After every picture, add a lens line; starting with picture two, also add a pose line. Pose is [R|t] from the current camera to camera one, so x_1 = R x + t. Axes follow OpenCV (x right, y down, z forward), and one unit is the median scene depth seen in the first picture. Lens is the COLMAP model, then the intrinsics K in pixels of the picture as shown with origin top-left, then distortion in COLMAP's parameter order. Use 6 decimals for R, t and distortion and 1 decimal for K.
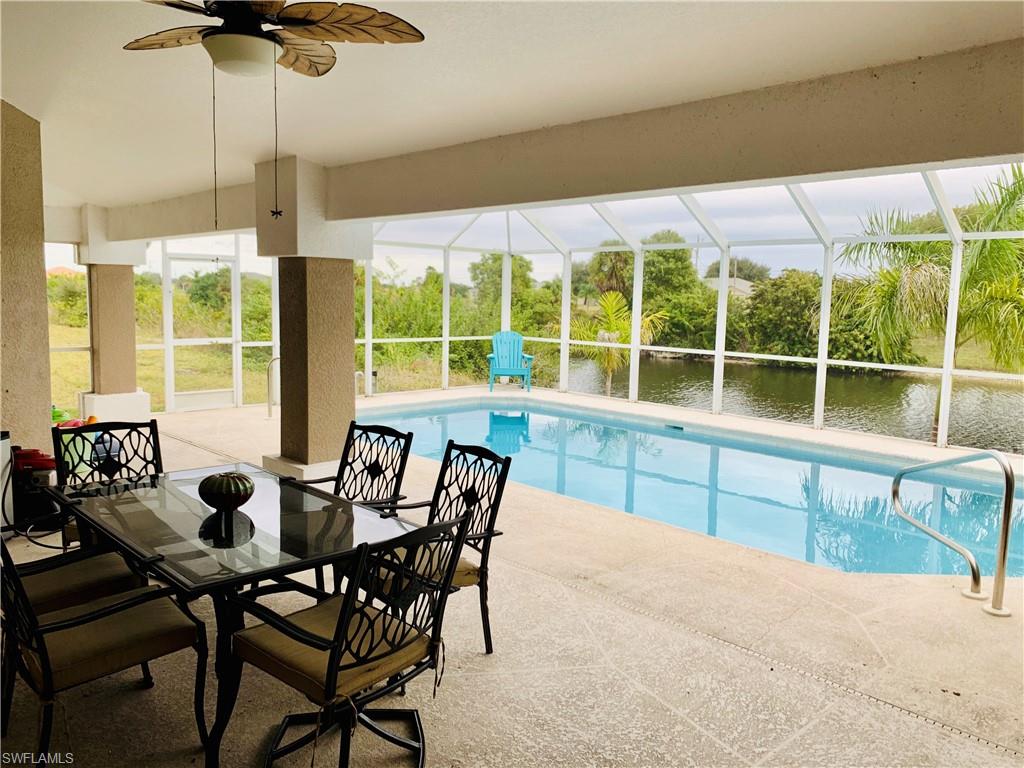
lens RADIAL K [[797.8, 0, 513.3], [0, 797.8, 381.9], [0, 0, 1]] dist [0.083550, -0.071172]
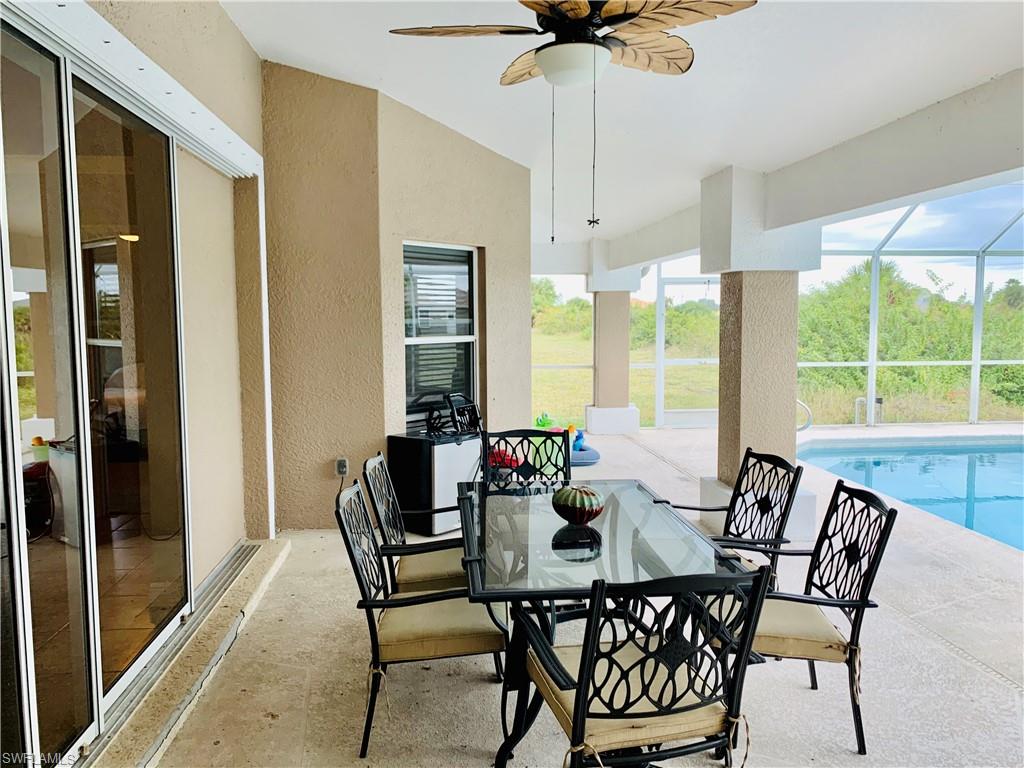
lens RADIAL K [[797.8, 0, 510.3], [0, 797.8, 382.4], [0, 0, 1]] dist [0.083550, -0.071172]
pose [[0.791787, 0.032340, -0.609941, 0.141883], [-0.049533, 0.998708, -0.011348, -0.000932], [0.608786, 0.039197, 0.792366, 0.120391]]
